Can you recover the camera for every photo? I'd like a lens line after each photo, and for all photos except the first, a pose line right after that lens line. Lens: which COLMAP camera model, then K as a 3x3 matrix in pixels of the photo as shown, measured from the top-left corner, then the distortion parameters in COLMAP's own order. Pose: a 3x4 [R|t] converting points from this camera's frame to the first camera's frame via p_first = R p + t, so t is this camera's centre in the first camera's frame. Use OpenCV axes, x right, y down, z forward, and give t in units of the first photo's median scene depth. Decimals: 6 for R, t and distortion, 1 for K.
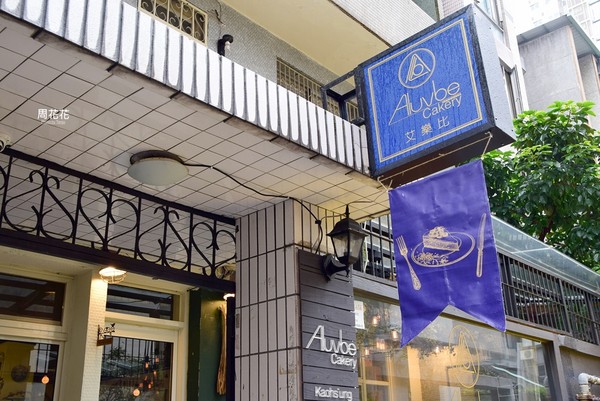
lens RADIAL K [[641.8, 0, 300.9], [0, 641.8, 201.6], [0, 0, 1]] dist [-0.021386, 0.000000]
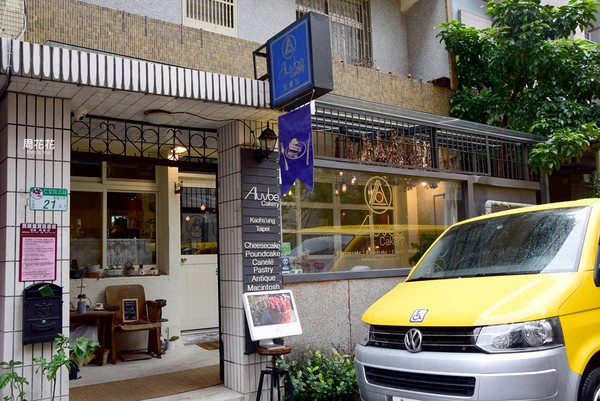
lens RADIAL K [[585.7, 0, 299.3], [0, 585.7, 201.7], [0, 0, 1]] dist [-0.048500, 0.000000]
pose [[0.974564, -0.025311, -0.222676, 0.555757], [0.084948, 0.961178, 0.262528, -0.216023], [0.207386, -0.274766, 0.938879, -0.640468]]
